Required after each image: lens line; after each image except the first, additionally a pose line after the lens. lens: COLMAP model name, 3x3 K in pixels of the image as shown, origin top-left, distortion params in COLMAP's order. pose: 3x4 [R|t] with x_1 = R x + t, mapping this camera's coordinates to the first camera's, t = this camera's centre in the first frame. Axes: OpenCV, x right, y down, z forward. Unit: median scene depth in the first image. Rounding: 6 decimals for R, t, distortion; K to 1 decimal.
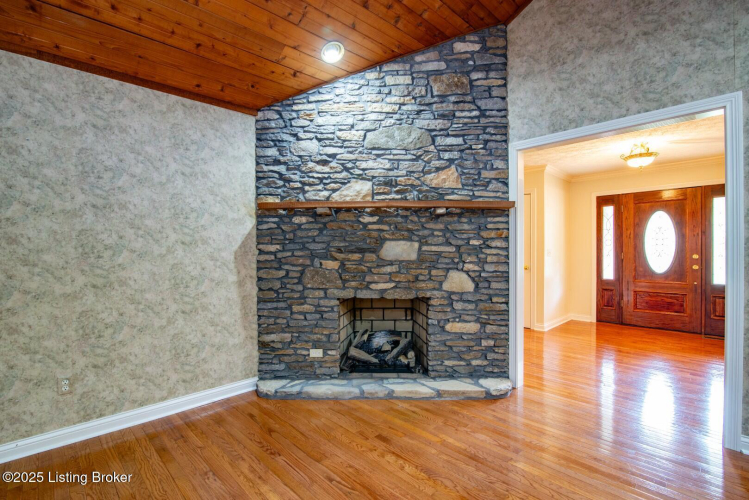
lens RADIAL K [[342.5, 0, 371.6], [0, 342.5, 252.1], [0, 0, 1]] dist [-0.021360, 0.000792]
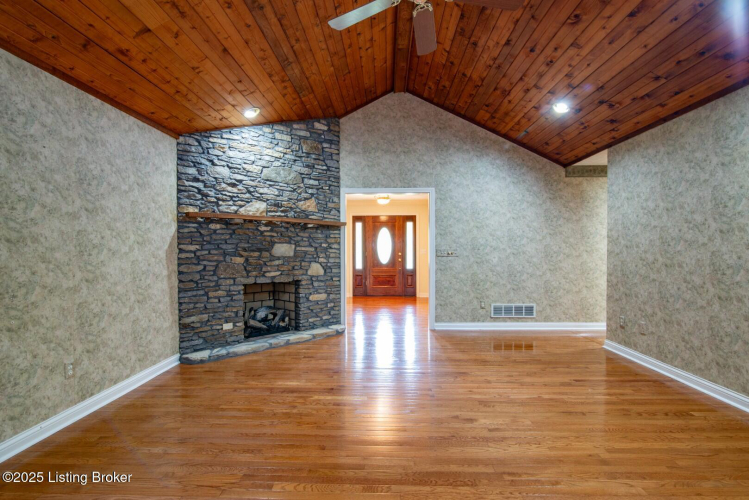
lens RADIAL K [[342.5, 0, 375.6], [0, 342.5, 251.2], [0, 0, 1]] dist [-0.021360, 0.000792]
pose [[0.711525, 0.000778, 0.702660, -0.689606], [0.002282, 0.999992, -0.003418, 0.006556], [-0.702657, 0.004036, 0.711518, -0.360155]]
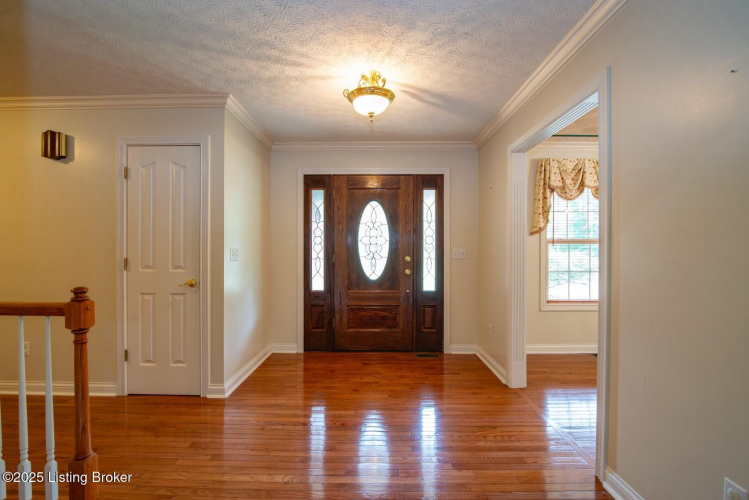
lens RADIAL K [[342.5, 0, 374.9], [0, 342.5, 249.8], [0, 0, 1]] dist [-0.021360, 0.000792]
pose [[0.695976, 0.000428, 0.718065, 0.486432], [-0.001076, 0.999999, 0.000446, -0.015375], [-0.718064, -0.001083, 0.695976, 0.759600]]
